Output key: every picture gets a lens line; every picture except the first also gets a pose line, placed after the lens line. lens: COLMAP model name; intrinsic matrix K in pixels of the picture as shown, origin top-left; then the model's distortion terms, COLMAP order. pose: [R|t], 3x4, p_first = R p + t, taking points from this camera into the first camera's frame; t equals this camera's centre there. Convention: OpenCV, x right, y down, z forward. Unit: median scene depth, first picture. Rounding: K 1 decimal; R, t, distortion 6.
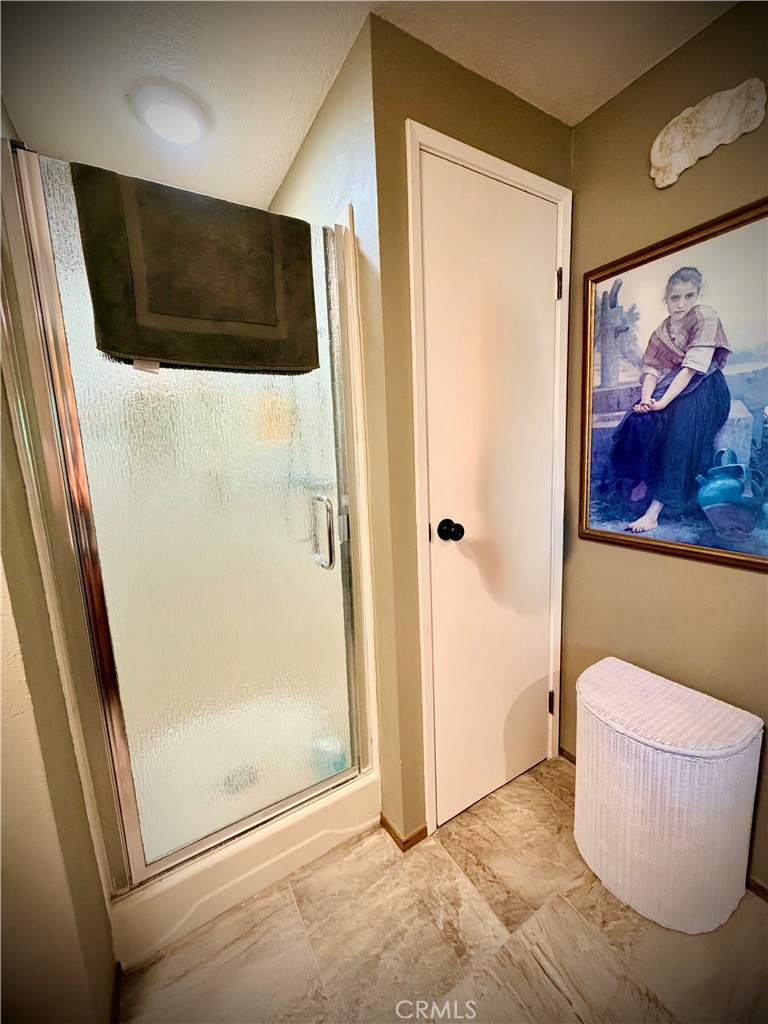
lens RADIAL K [[413.0, 0, 383.9], [0, 413.0, 508.1], [0, 0, 1]] dist [0.010110, 0.000032]
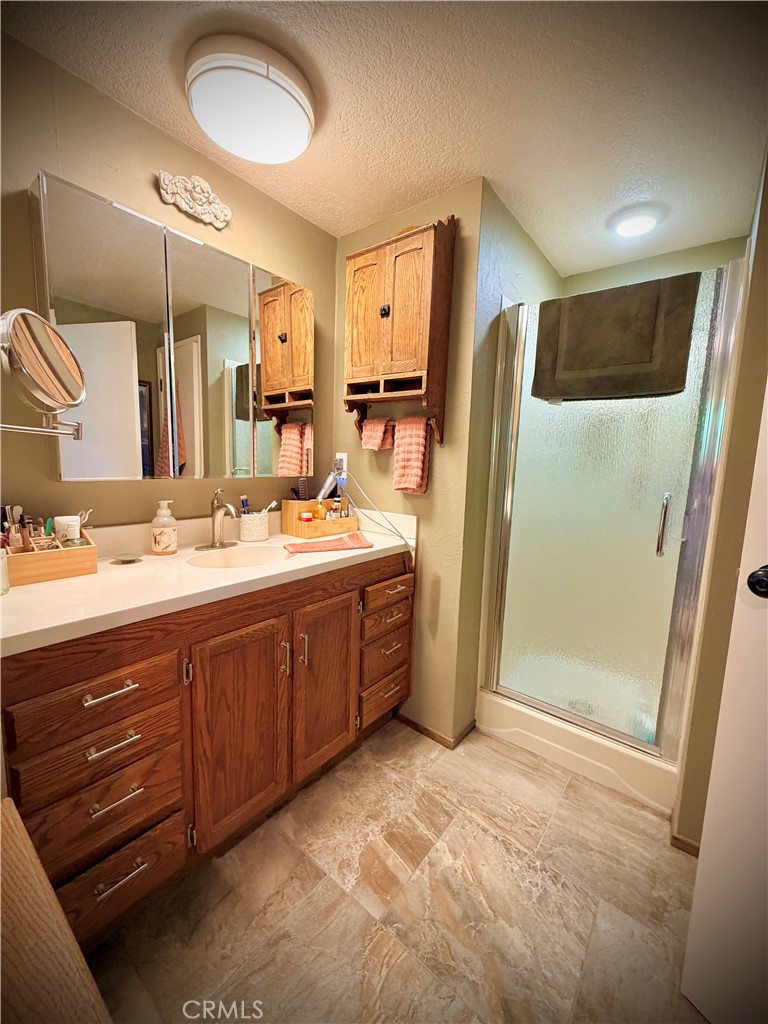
lens RADIAL K [[413.0, 0, 383.9], [0, 413.0, 508.1], [0, 0, 1]] dist [0.010110, 0.000032]
pose [[0.356667, 0.153393, -0.921552, 0.749772], [-0.205285, 0.975188, 0.082870, 0.085809], [0.911398, 0.159624, 0.379307, -0.215144]]
